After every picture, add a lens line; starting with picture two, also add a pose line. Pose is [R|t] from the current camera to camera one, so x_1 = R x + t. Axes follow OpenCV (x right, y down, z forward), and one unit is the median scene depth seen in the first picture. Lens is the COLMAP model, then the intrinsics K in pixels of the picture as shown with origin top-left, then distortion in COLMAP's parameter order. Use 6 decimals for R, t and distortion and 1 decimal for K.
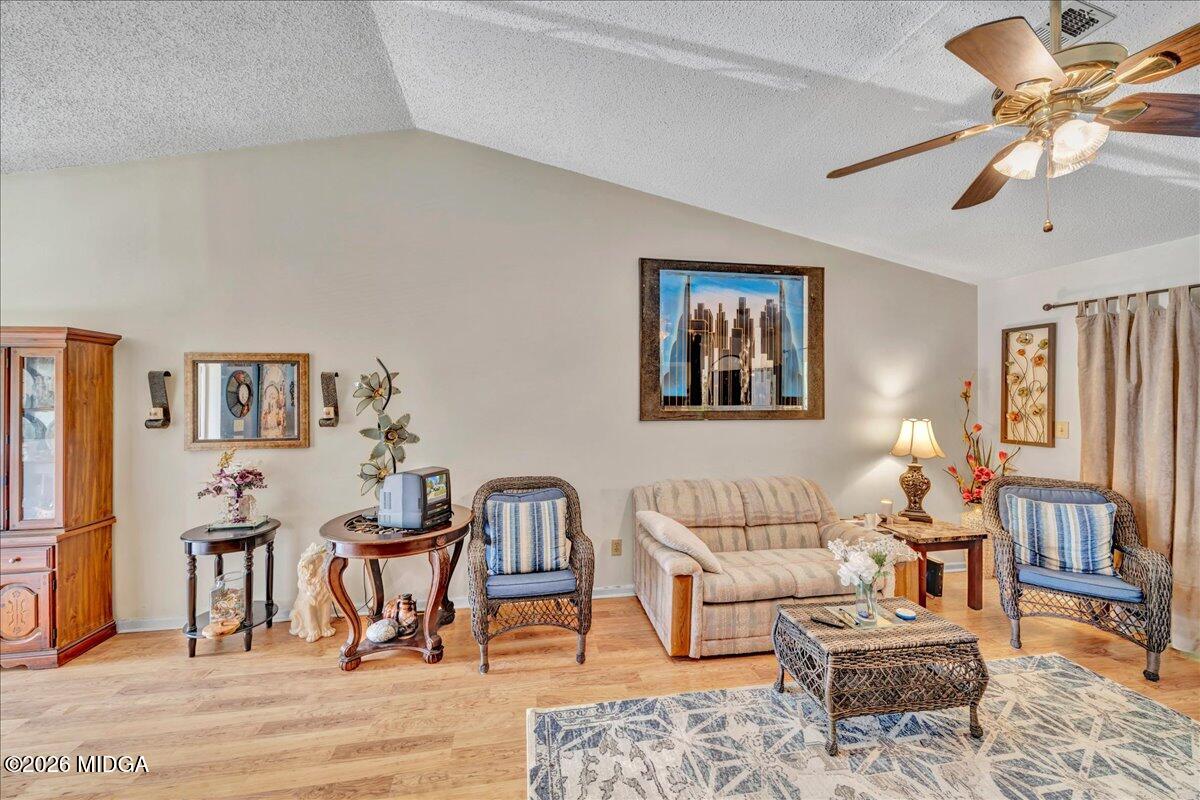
lens RADIAL K [[455.8, 0, 591.3], [0, 455.8, 402.4], [0, 0, 1]] dist [0.000293, -0.000015]
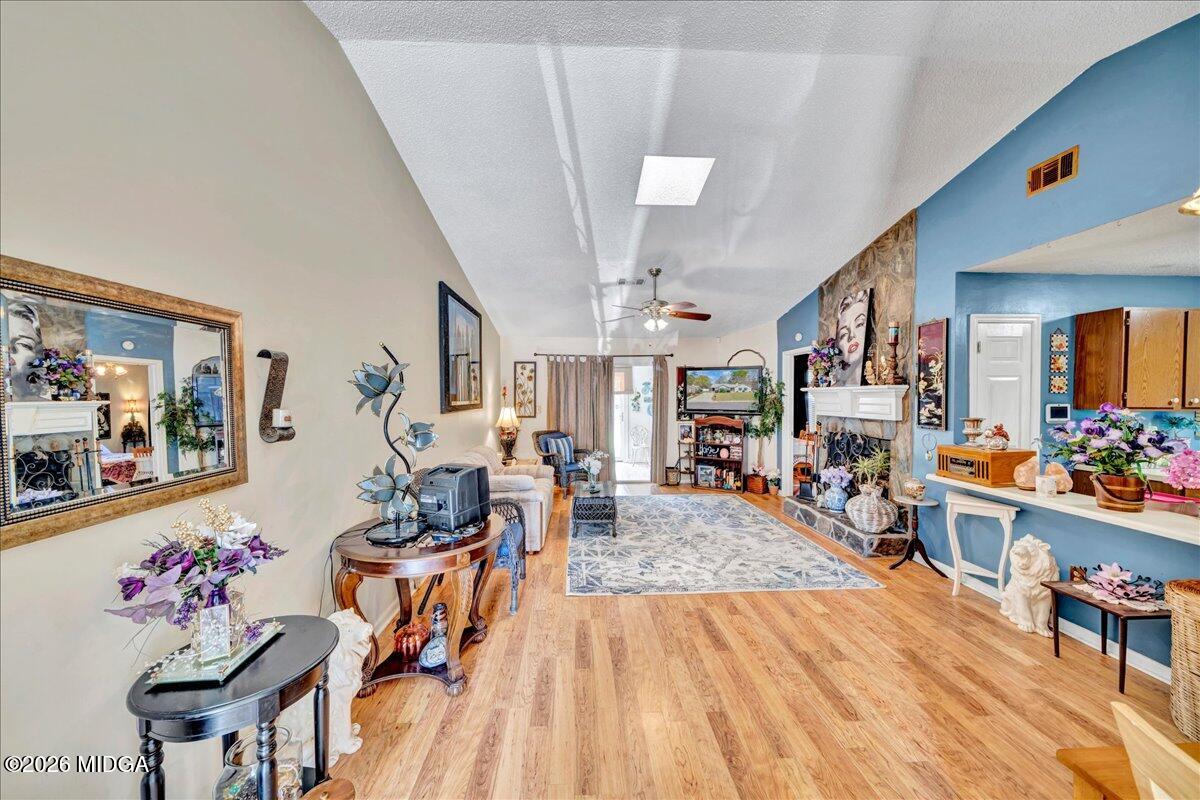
lens RADIAL K [[425.8, 0, 595.8], [0, 425.8, 402.6], [0, 0, 1]] dist [-0.001188, -0.000013]
pose [[0.103328, -0.015389, 0.994528, -1.031045], [0.010255, 0.999844, 0.014406, -0.001194], [-0.994594, 0.008711, 0.103470, 0.489753]]
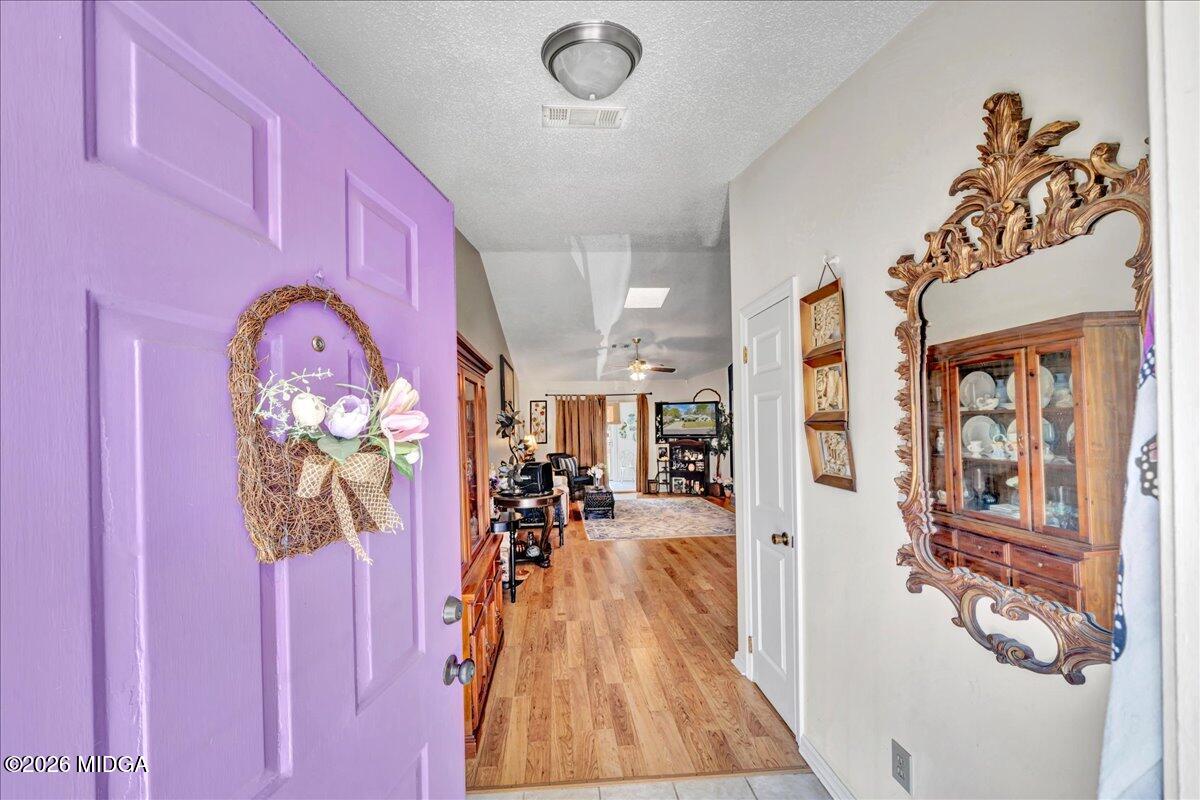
lens RADIAL K [[455.8, 0, 572.0], [0, 455.8, 440.1], [0, 0, 1]] dist [0.000293, -0.000015]
pose [[0.111879, -0.030306, 0.993260, -1.853696], [0.029496, 0.999196, 0.027165, 0.003877], [-0.993284, 0.026258, 0.112683, 0.513467]]
